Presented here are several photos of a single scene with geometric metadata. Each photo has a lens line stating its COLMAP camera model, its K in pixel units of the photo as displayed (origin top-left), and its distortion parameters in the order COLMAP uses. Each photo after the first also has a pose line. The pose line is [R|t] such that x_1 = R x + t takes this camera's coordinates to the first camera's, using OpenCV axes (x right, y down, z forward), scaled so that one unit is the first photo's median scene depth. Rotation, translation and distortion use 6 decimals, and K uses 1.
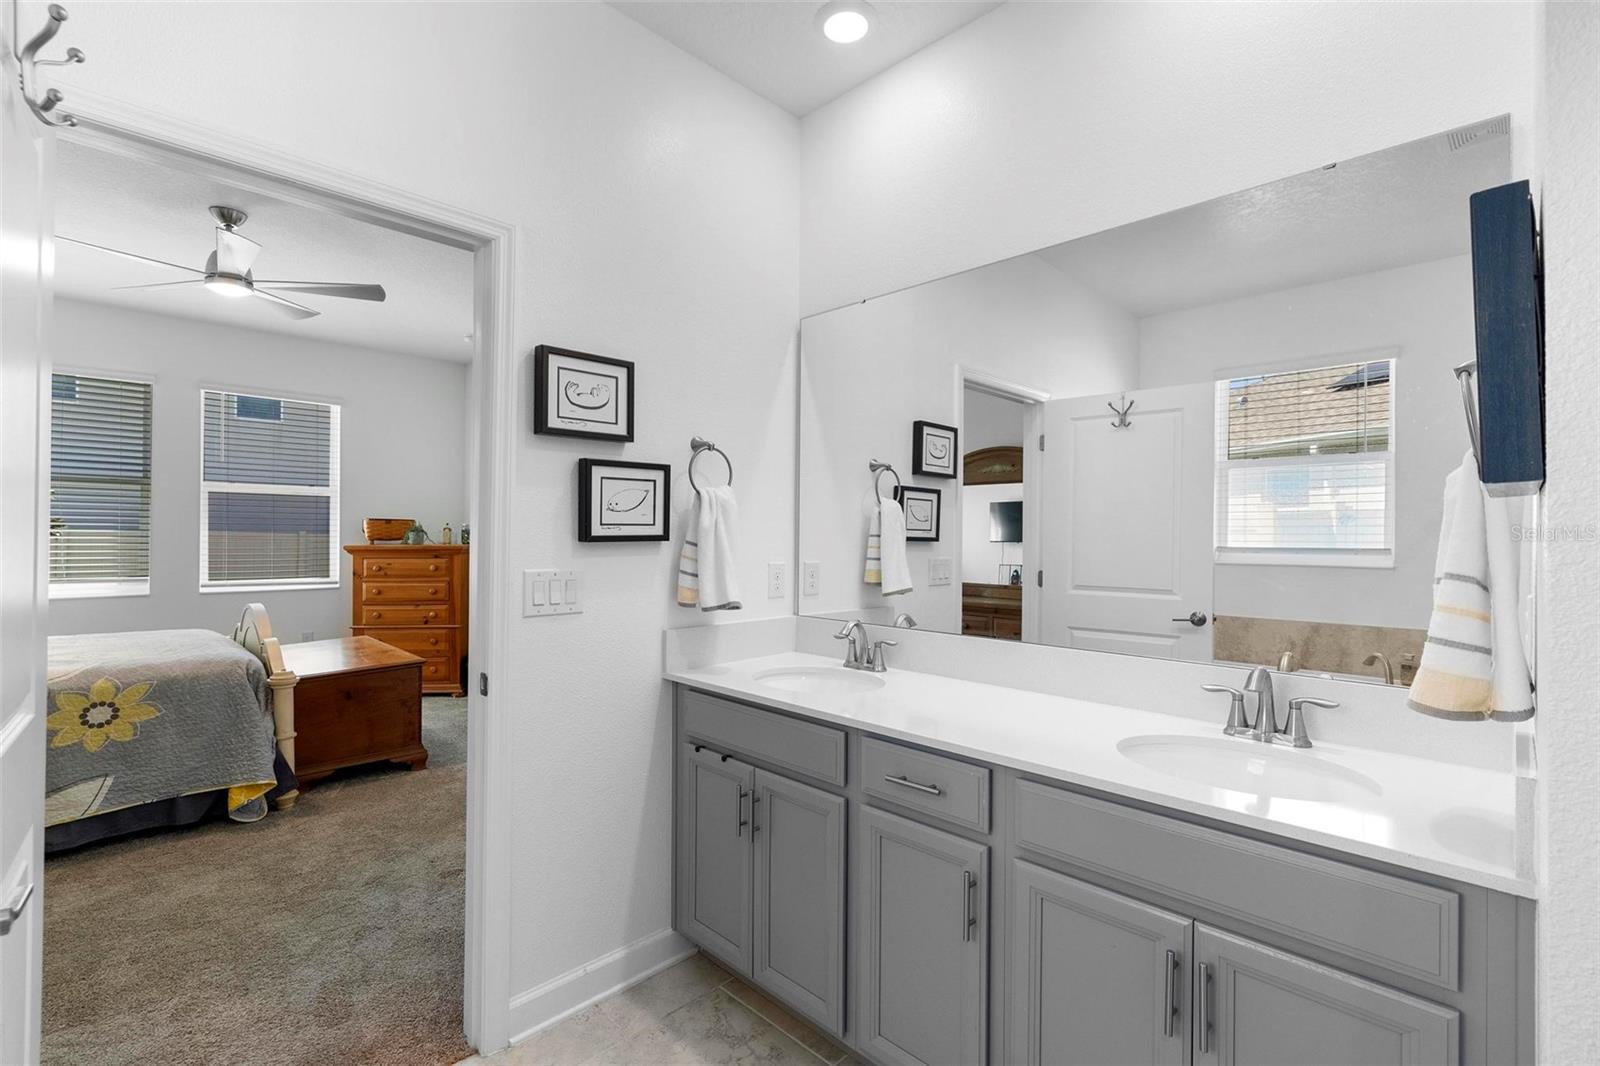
lens RADIAL K [[717.5, 0, 793.7], [0, 717.5, 531.4], [0, 0, 1]] dist [-0.006340, 0.000601]
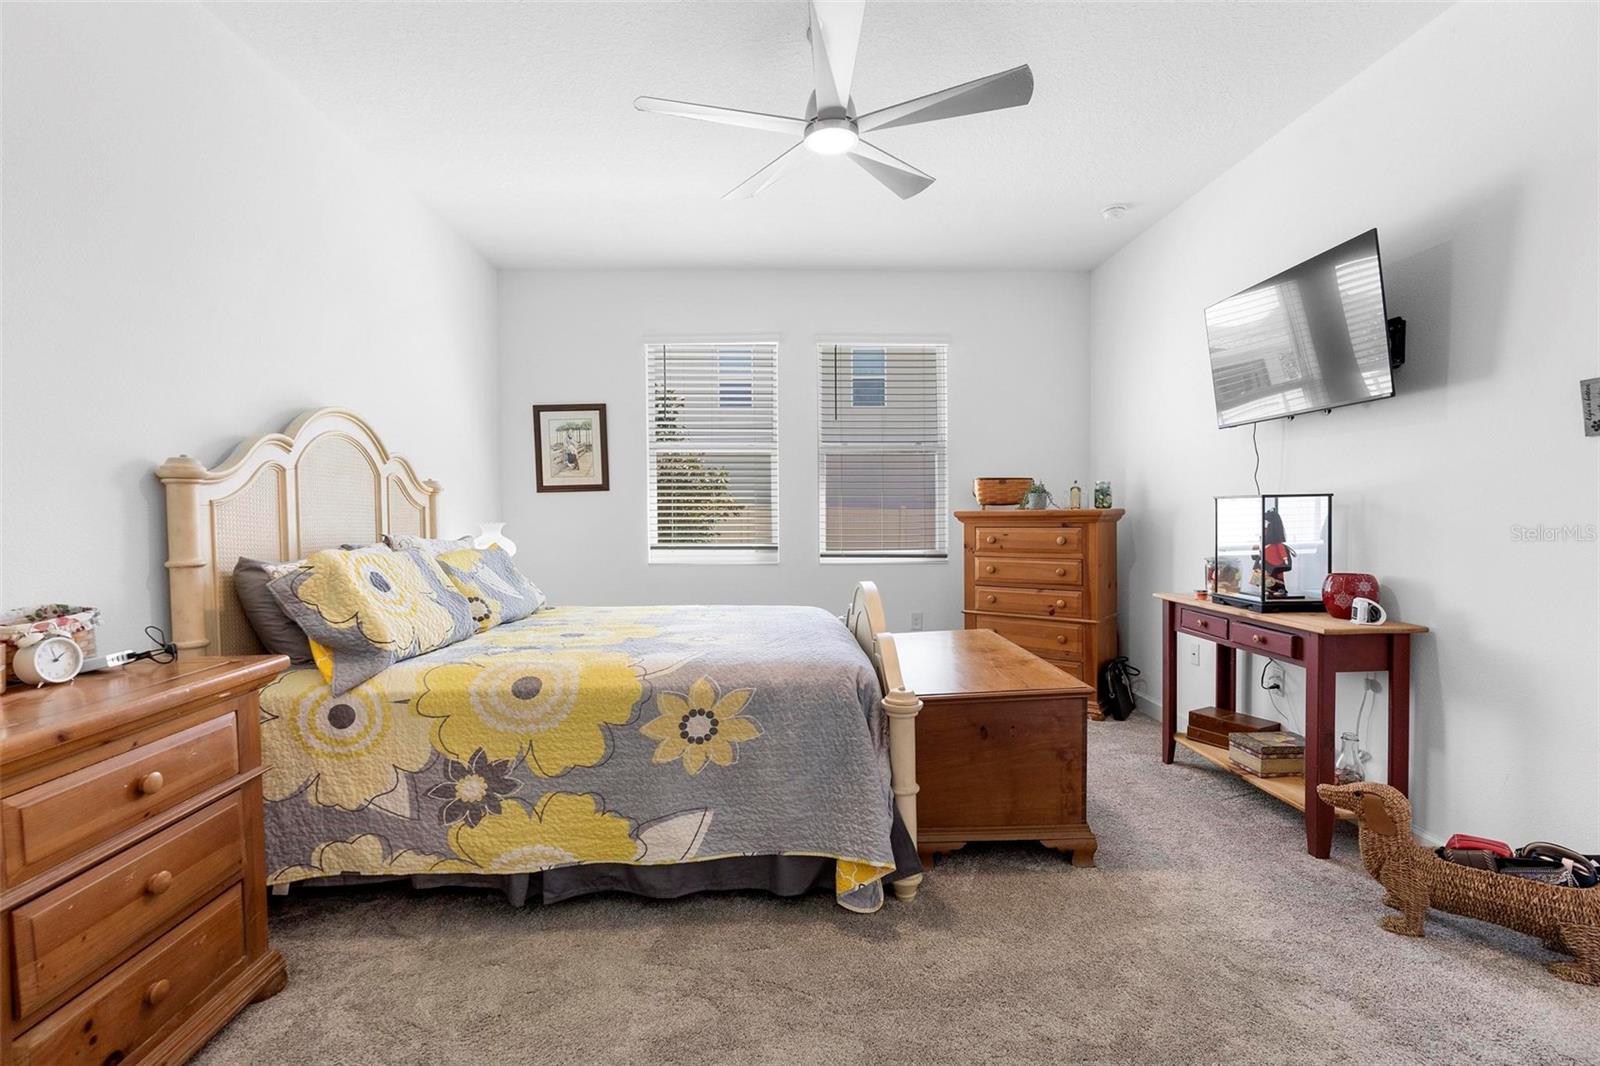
lens RADIAL K [[717.5, 0, 793.7], [0, 717.5, 531.4], [0, 0, 1]] dist [-0.006340, 0.000601]
pose [[0.731934, 0.008121, -0.681327, -0.332668], [0.014103, 0.999534, 0.027064, 0.029124], [0.681229, -0.029418, 0.731479, 0.446855]]
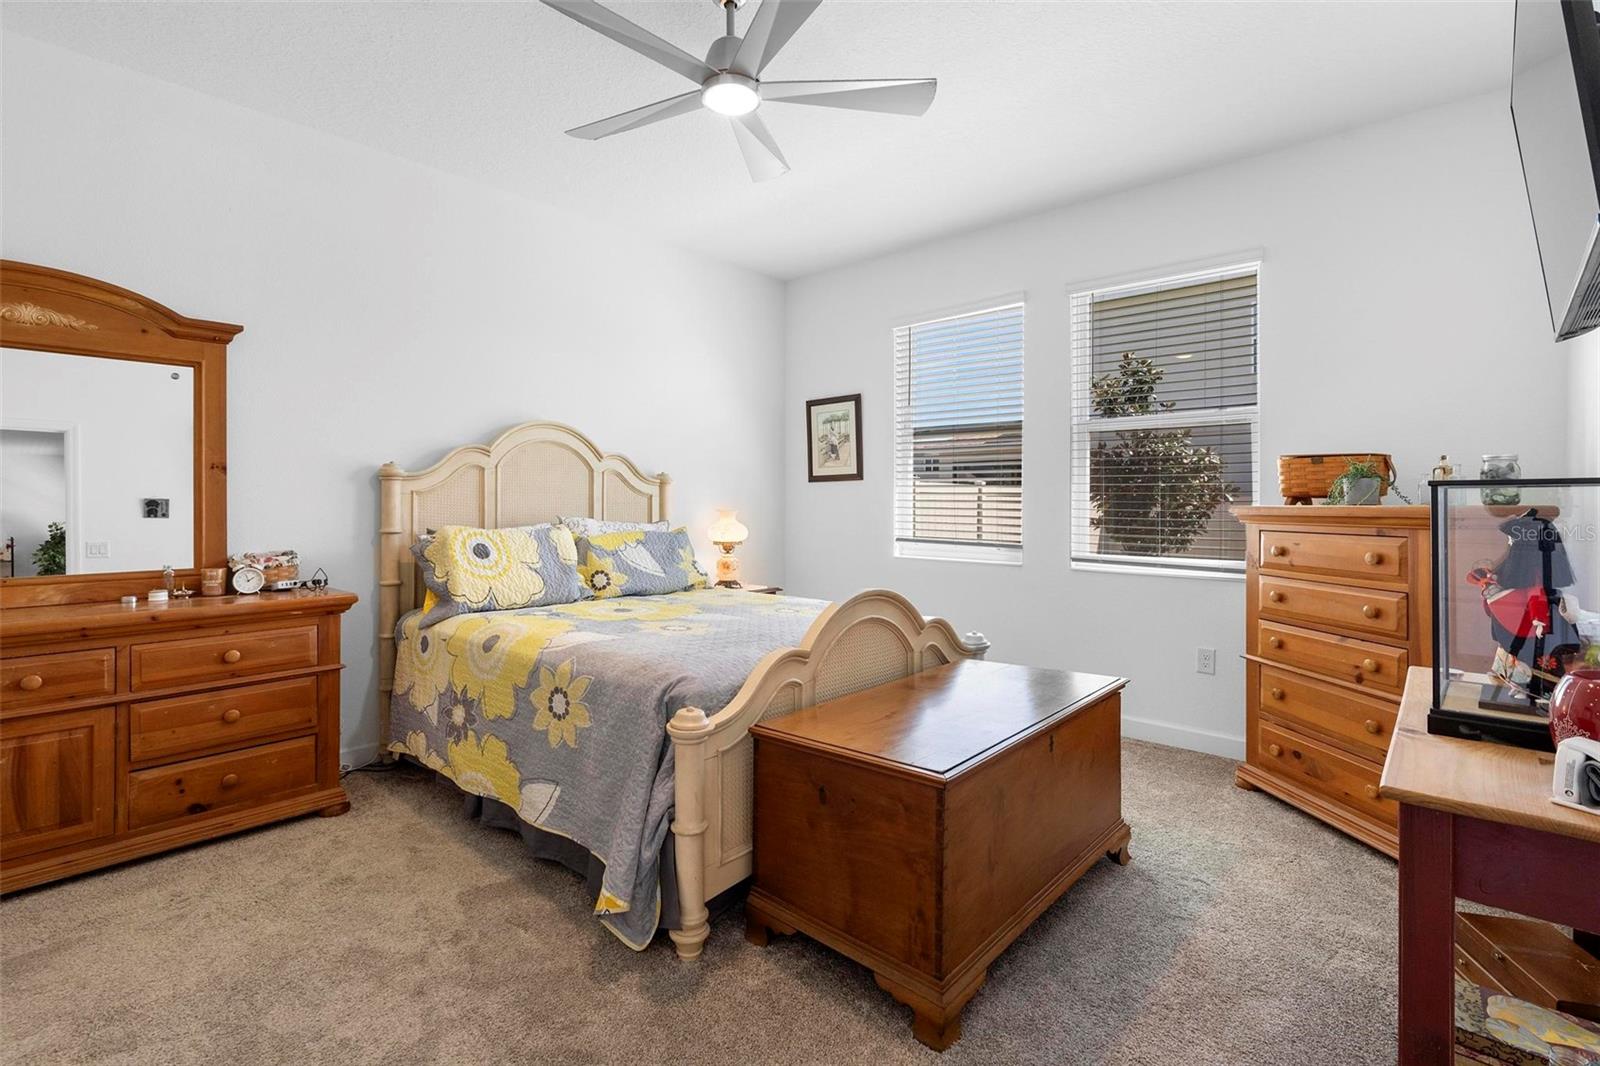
lens RADIAL K [[733.8, 0, 799.3], [0, 733.8, 503.5], [0, 0, 1]] dist [-0.005037, -0.000944]
pose [[0.049868, -0.001283, -0.998755, -0.124551], [-0.000075, 0.999999, -0.001289, 0.030325], [0.998756, 0.000139, 0.049868, 1.043579]]
